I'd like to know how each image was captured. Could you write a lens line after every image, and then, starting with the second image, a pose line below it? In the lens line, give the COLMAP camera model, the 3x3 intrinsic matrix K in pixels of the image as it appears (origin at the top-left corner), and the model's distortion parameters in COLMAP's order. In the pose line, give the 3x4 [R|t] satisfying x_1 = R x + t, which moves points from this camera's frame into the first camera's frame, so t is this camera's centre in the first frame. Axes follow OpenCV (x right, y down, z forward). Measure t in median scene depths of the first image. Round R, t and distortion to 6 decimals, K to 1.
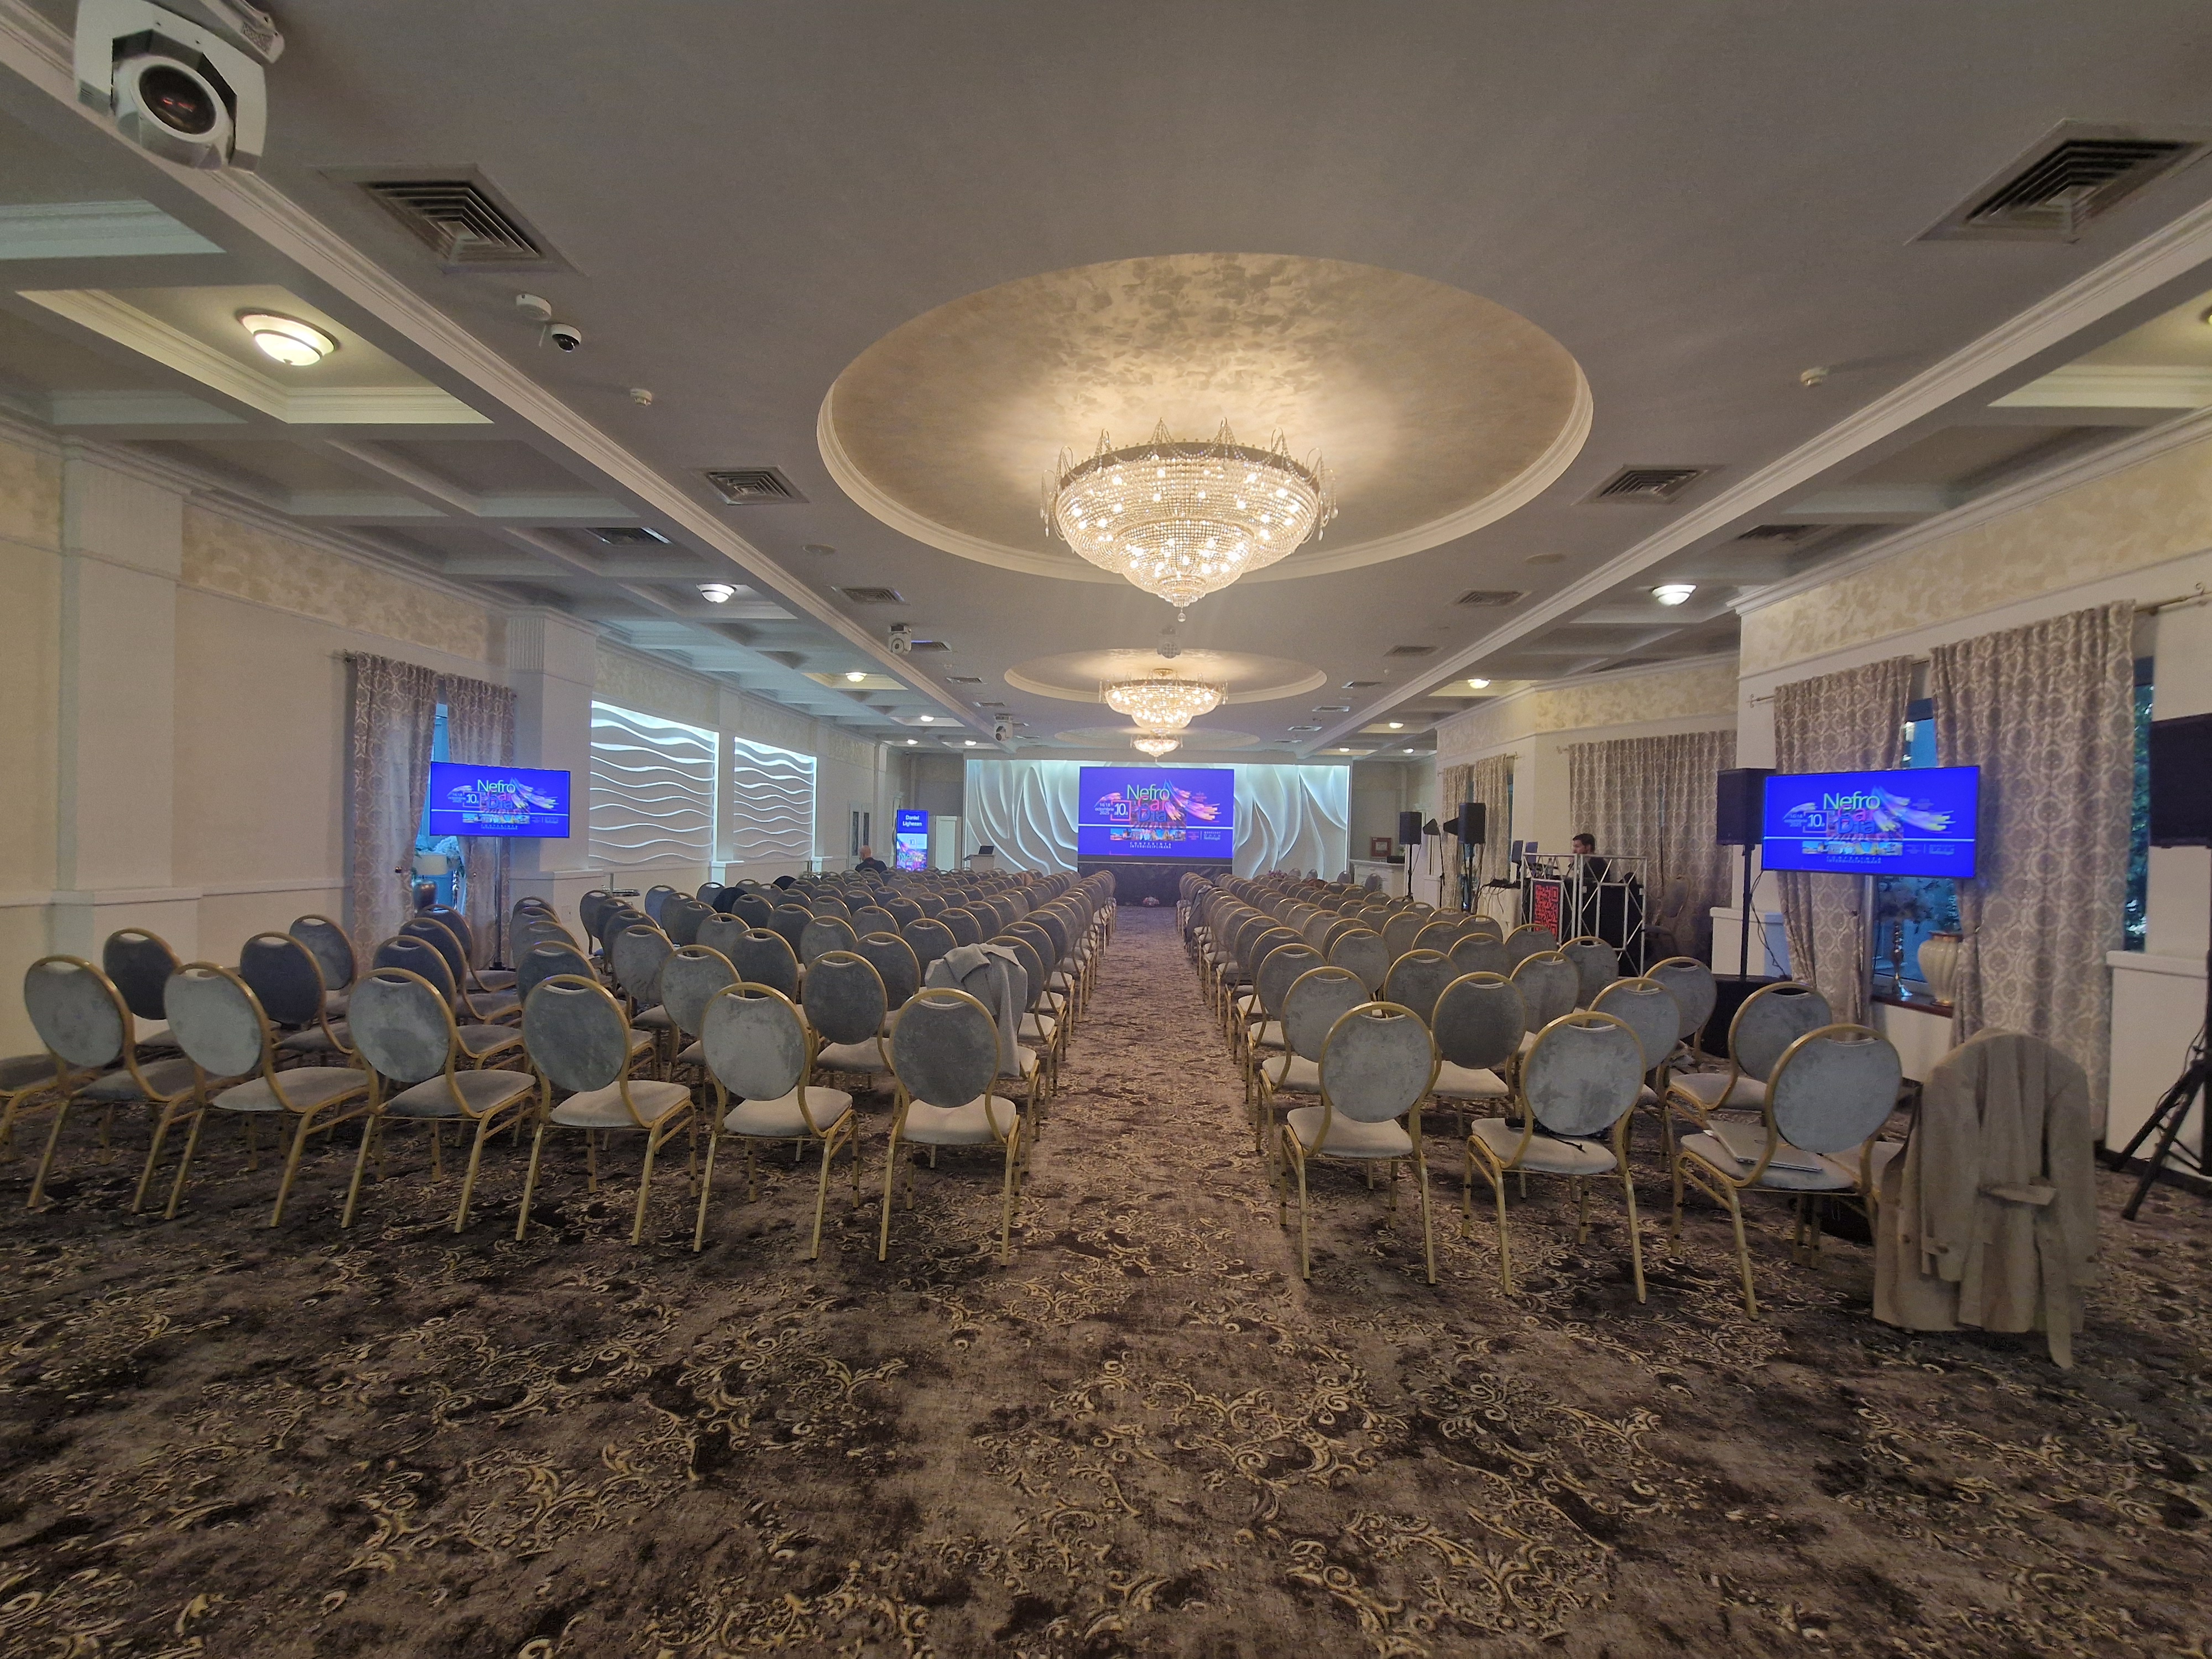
lens RADIAL K [[901.8, 0, 1101.6], [0, 901.8, 834.9], [0, 0, 1]] dist [-0.000693, -0.000173]
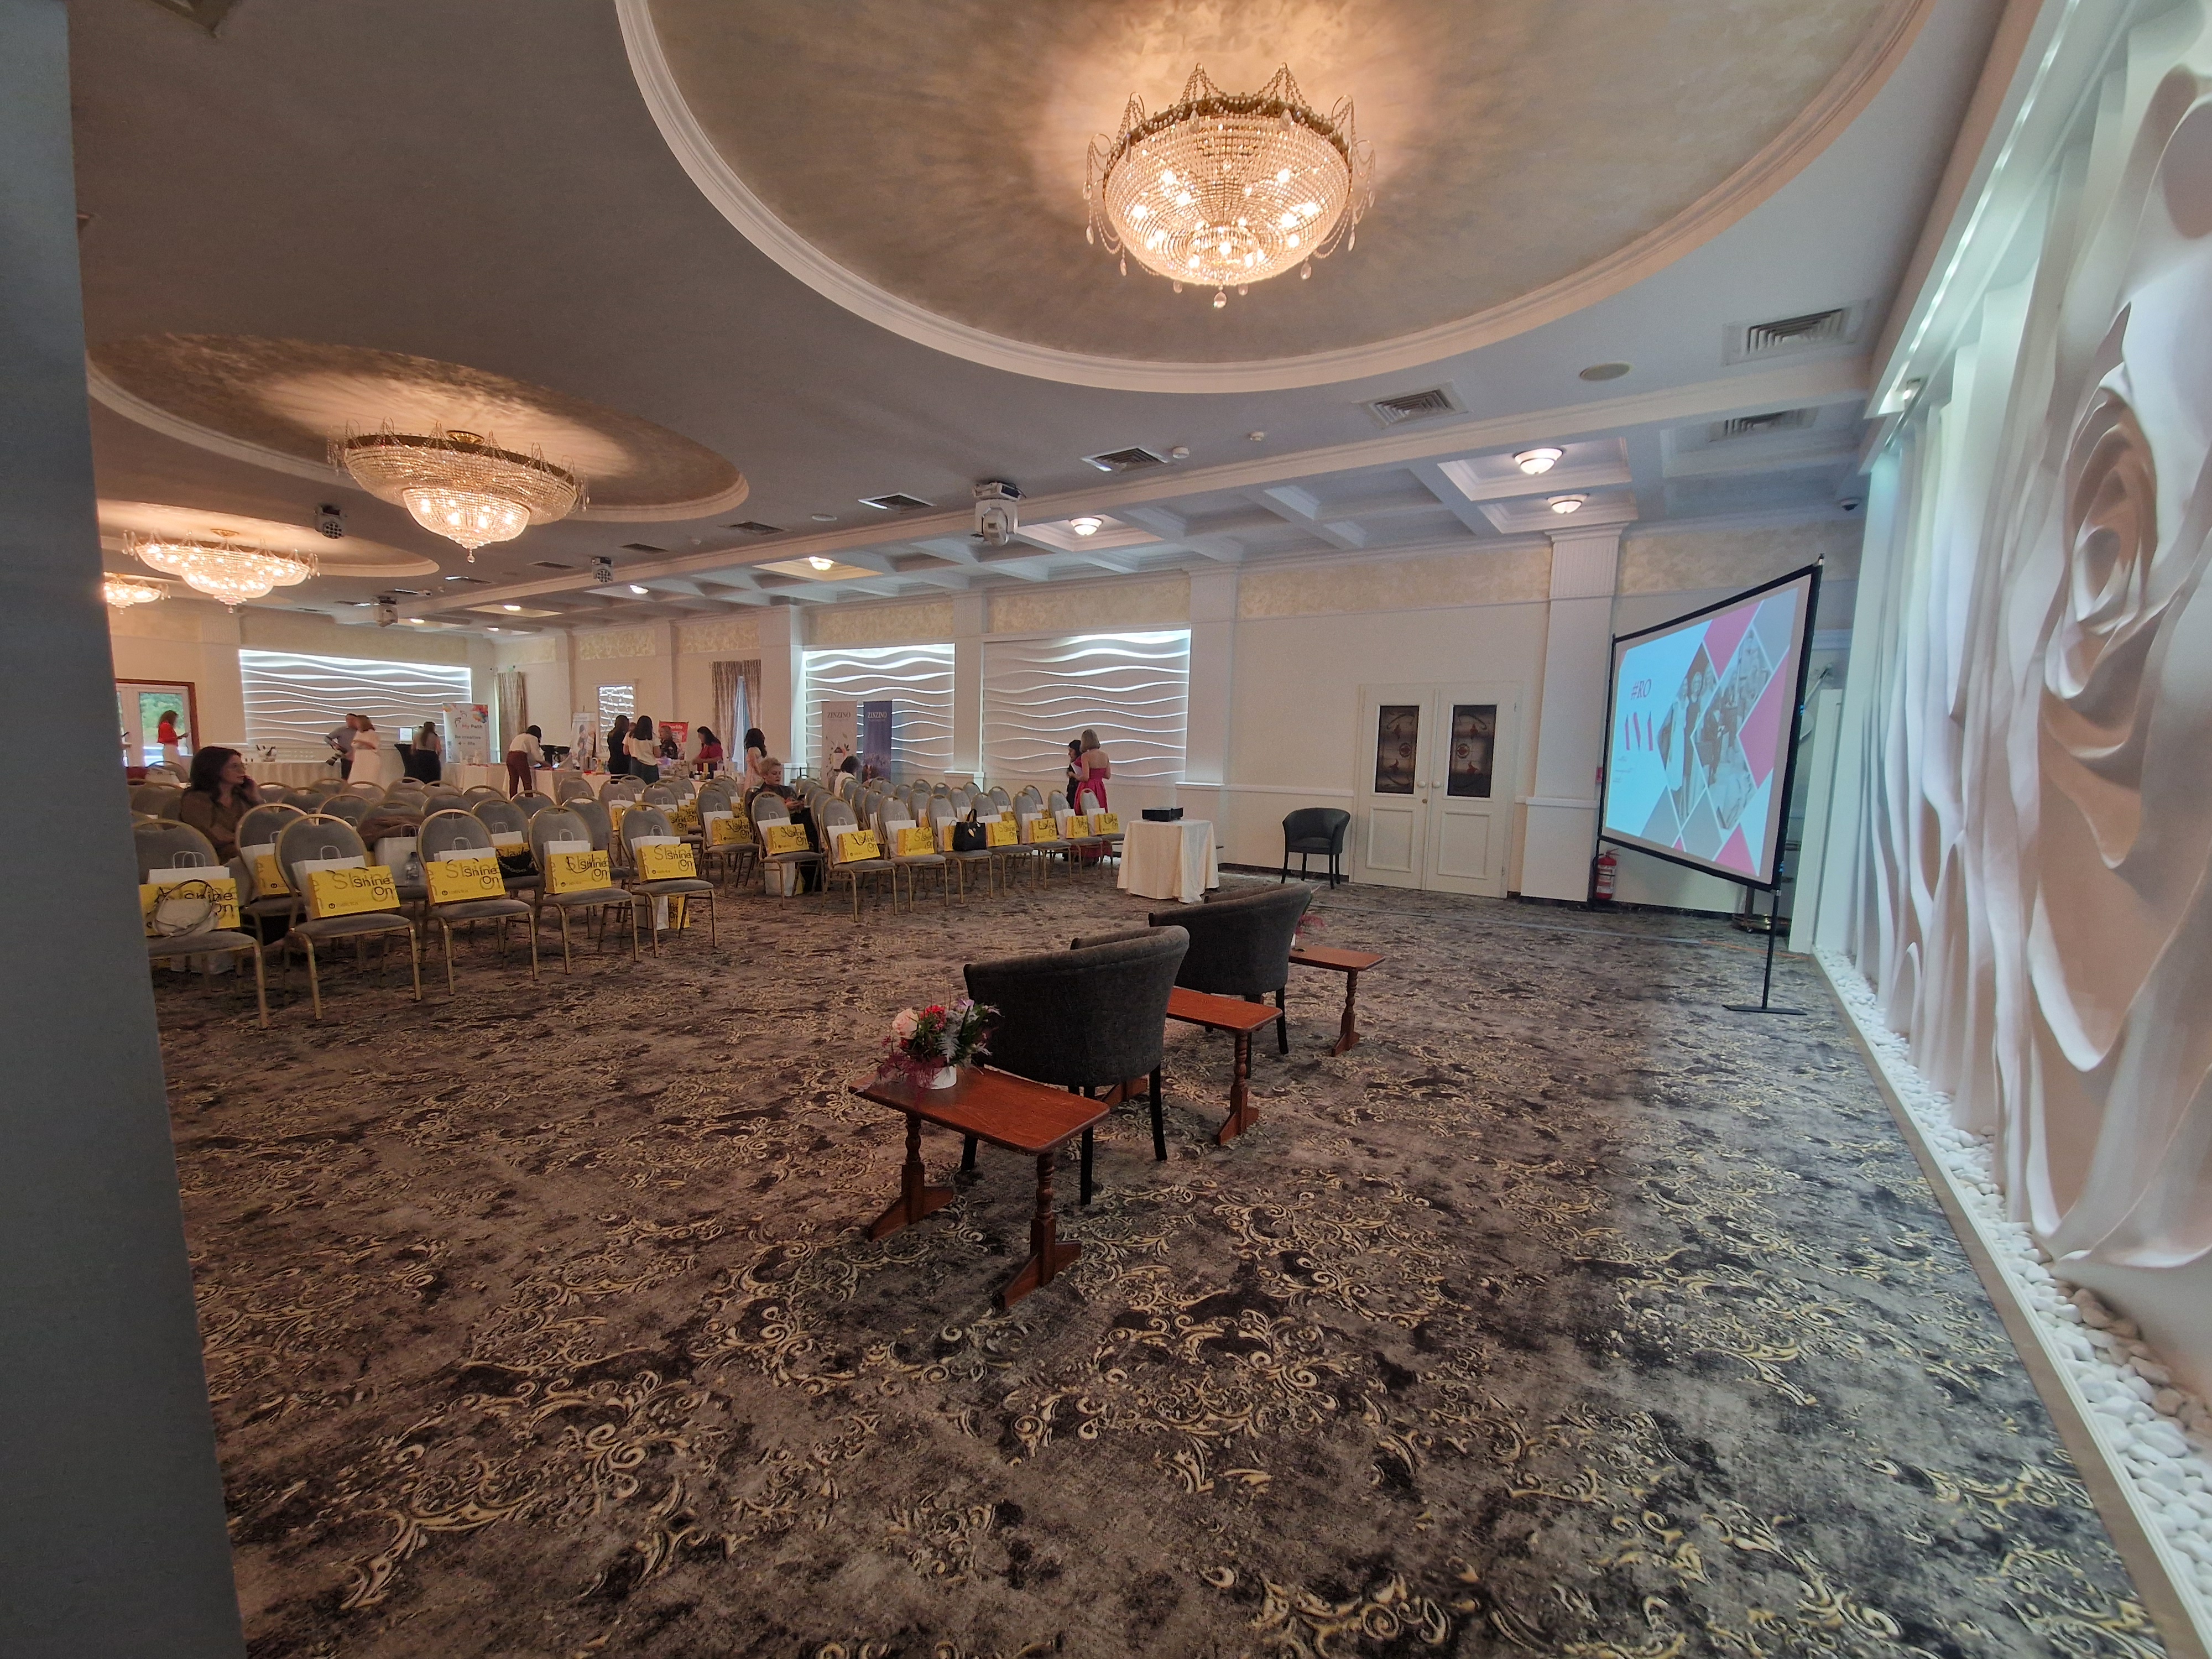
lens RADIAL K [[901.8, 0, 1102.0], [0, 901.8, 828.4], [0, 0, 1]] dist [-0.000693, -0.000173]
pose [[-0.509070, 0.043022, -0.859649, 0.911759], [-0.032913, 0.997047, 0.069388, 0.052139], [0.860096, 0.063617, -0.506150, 1.828841]]
